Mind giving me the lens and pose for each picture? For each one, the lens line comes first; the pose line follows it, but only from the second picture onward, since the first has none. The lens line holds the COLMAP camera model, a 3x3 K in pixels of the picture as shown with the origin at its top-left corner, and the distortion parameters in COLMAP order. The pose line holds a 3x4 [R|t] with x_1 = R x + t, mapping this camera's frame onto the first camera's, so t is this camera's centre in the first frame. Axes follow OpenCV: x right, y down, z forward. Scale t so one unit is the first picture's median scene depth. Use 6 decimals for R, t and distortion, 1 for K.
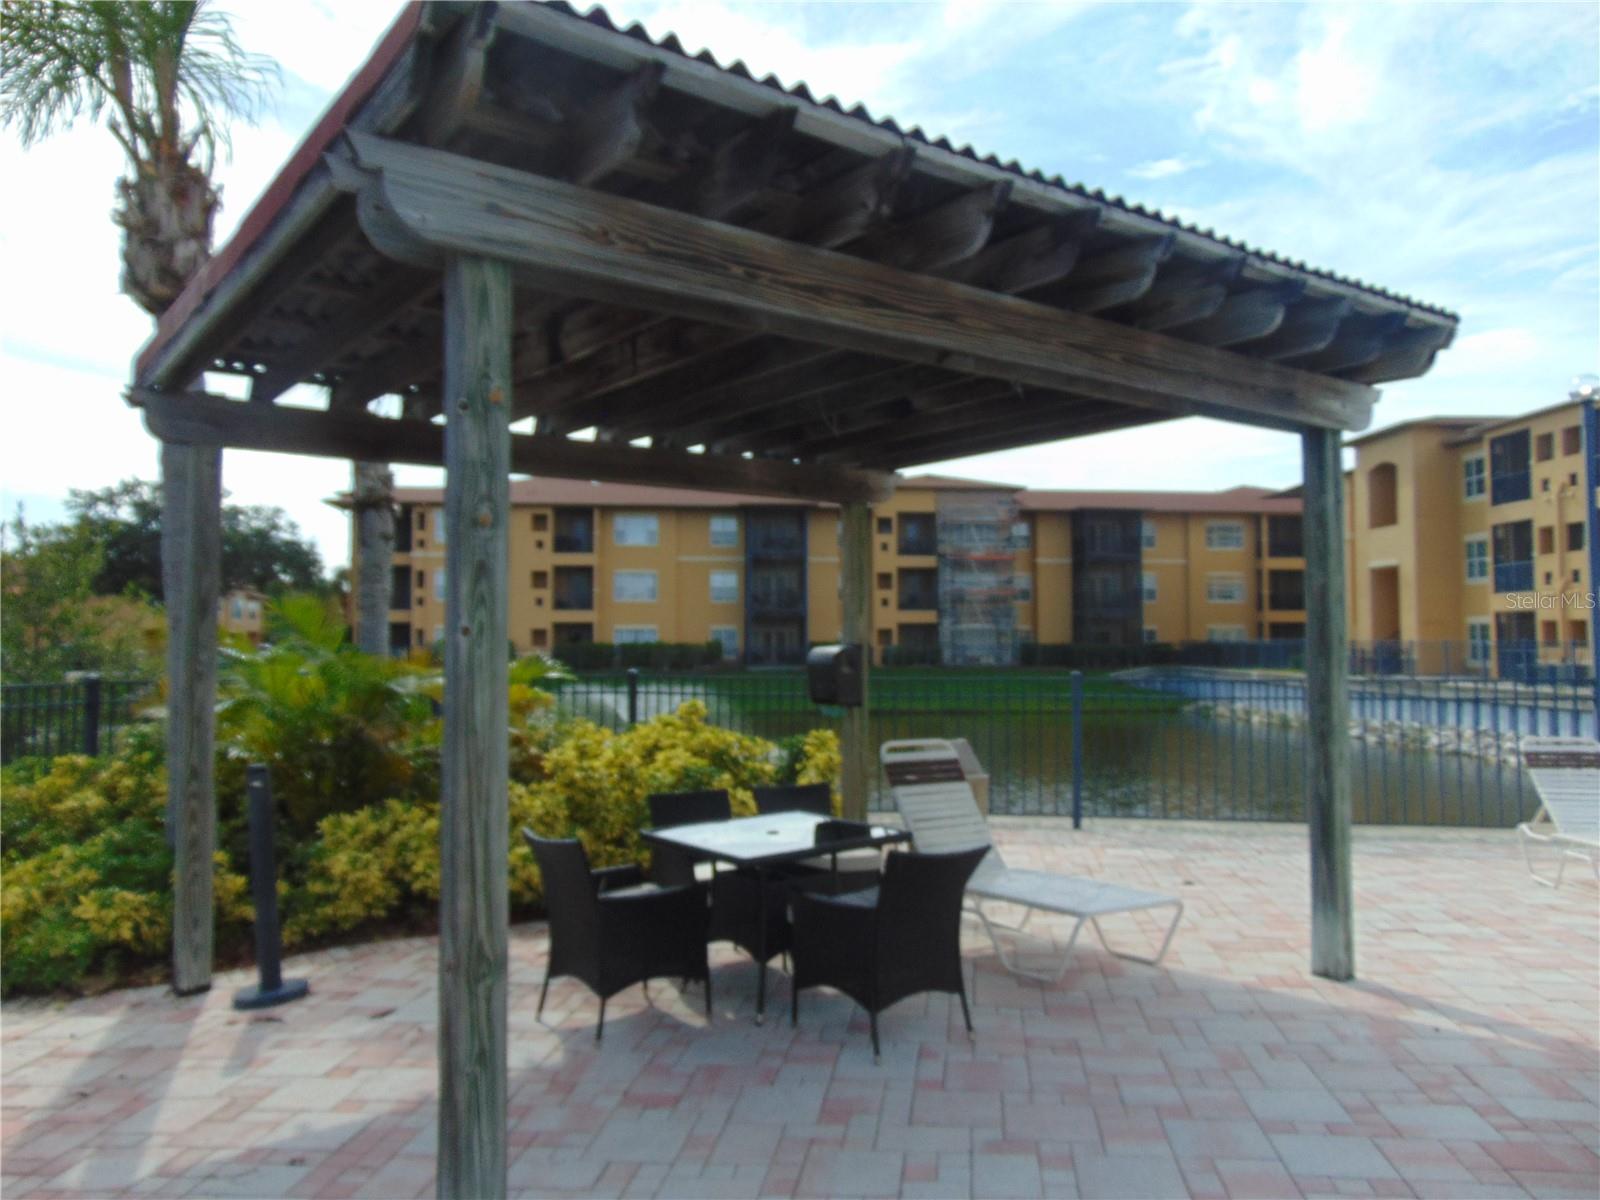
lens RADIAL K [[1172.1, 0, 800.0], [0, 1172.1, 600.0], [0, 0, 1]] dist [-0.046590, 0.066719]
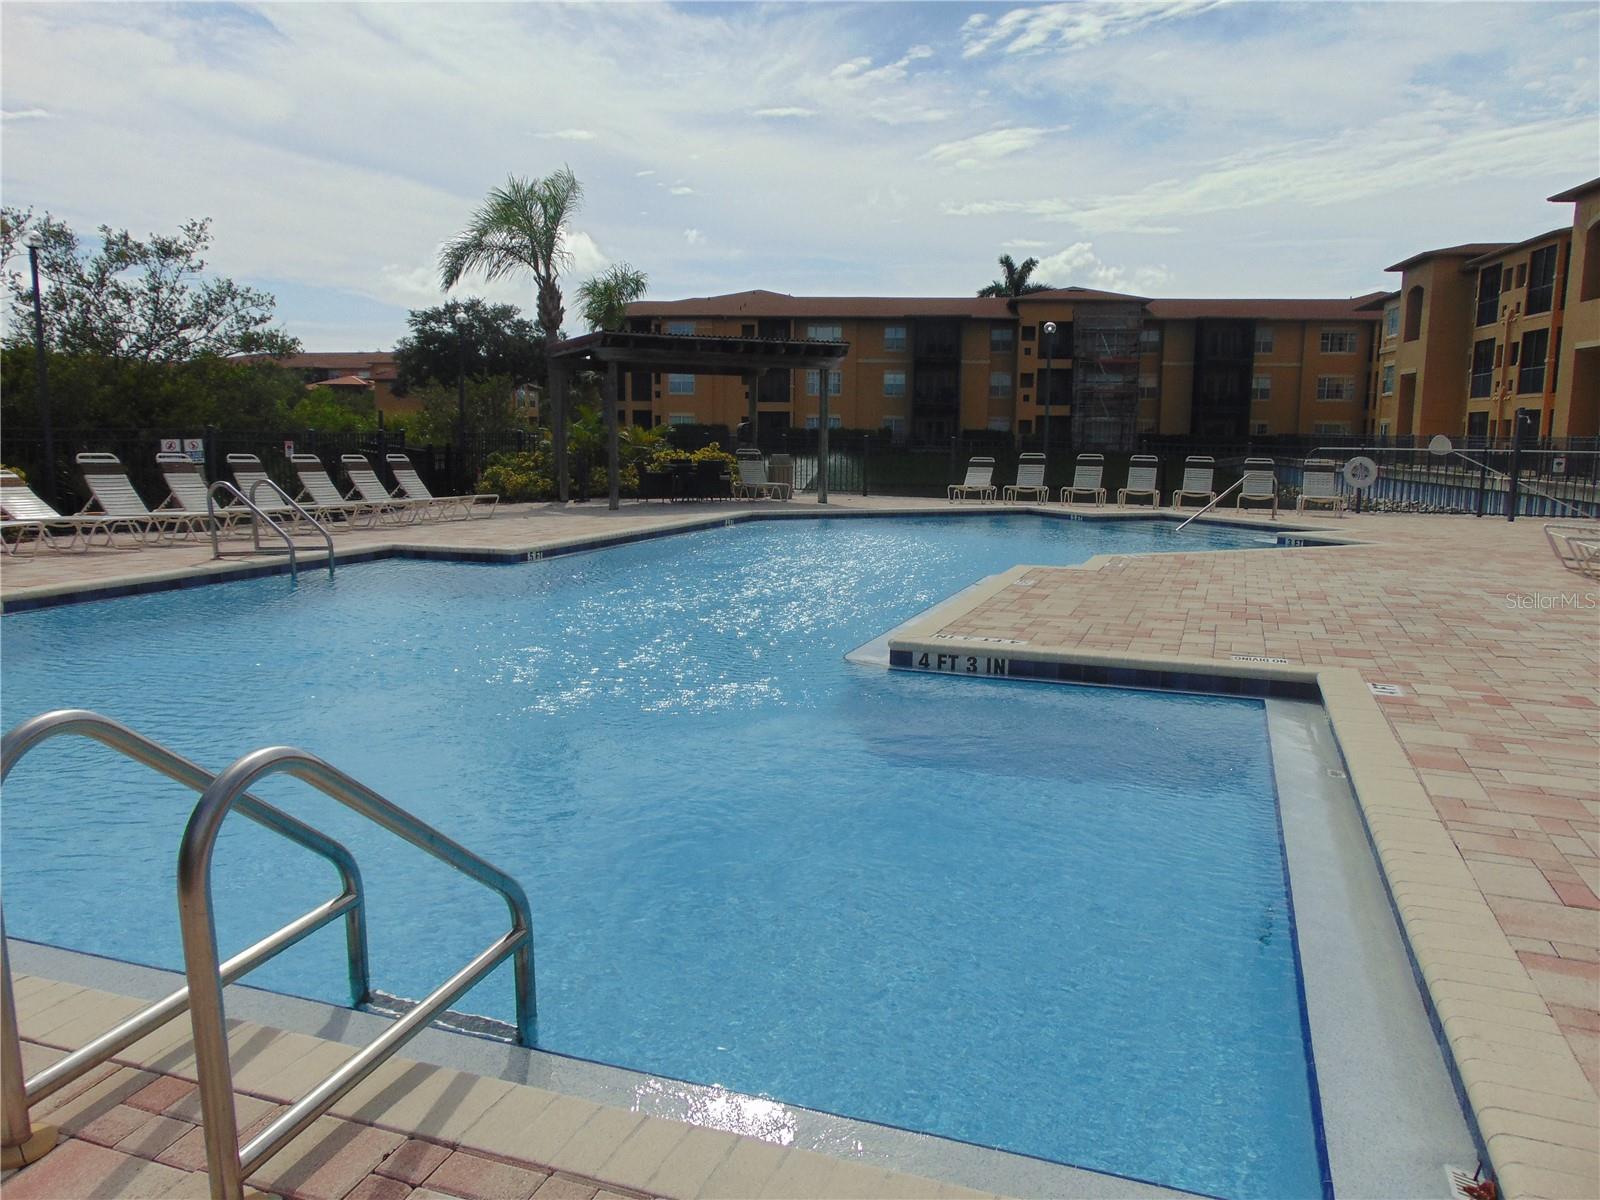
lens RADIAL K [[1172.1, 0, 800.0], [0, 1172.1, 600.0], [0, 0, 1]] dist [-0.046590, 0.066719]
pose [[0.978112, 0.043912, -0.203395, 0.098583], [-0.007092, 0.983946, 0.178325, -0.006377], [0.207960, -0.172979, 0.962721, -0.244991]]
